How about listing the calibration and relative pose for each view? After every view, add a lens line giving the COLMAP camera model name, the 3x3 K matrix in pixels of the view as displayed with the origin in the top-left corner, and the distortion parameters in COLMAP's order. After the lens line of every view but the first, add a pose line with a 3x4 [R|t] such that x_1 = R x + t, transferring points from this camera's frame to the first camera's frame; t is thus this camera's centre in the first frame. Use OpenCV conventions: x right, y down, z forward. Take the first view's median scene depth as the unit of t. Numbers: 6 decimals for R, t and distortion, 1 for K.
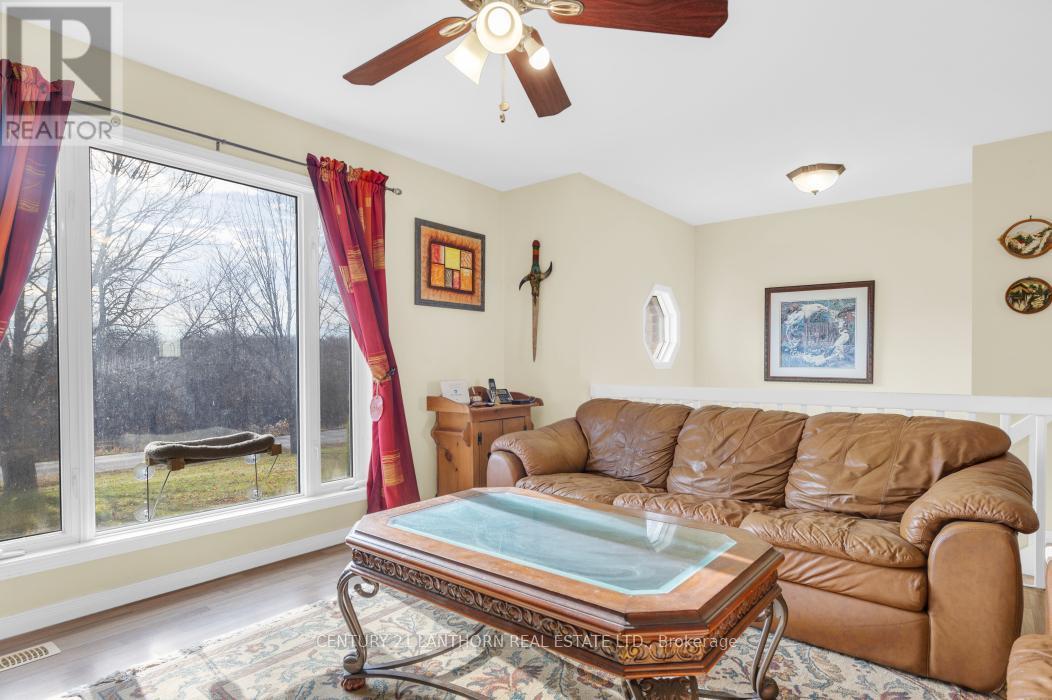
lens RADIAL K [[554.0, 0, 525.0], [0, 554.0, 369.8], [0, 0, 1]] dist [0.000280, 0.000638]
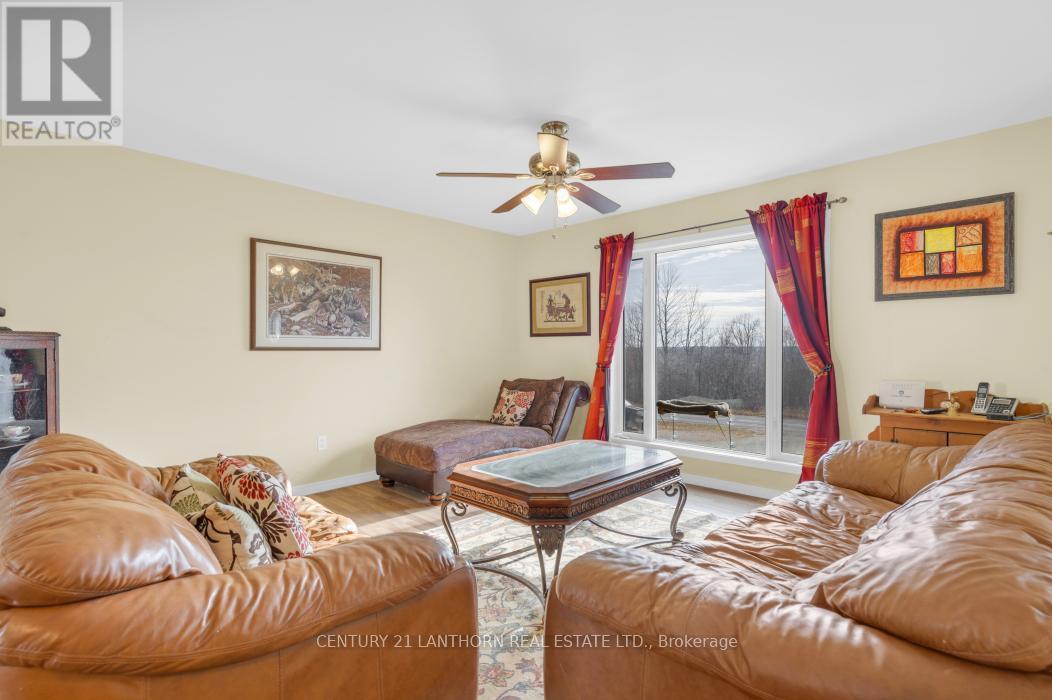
lens RADIAL K [[493.6, 0, 526.1], [0, 493.6, 350.7], [0, 0, 1]] dist [0.003928, 0.000174]
pose [[-0.082334, -0.000434, -0.996605, 0.712434], [-0.014255, 0.999898, 0.000742, -0.019790], [0.996503, 0.014267, -0.082331, 0.431187]]
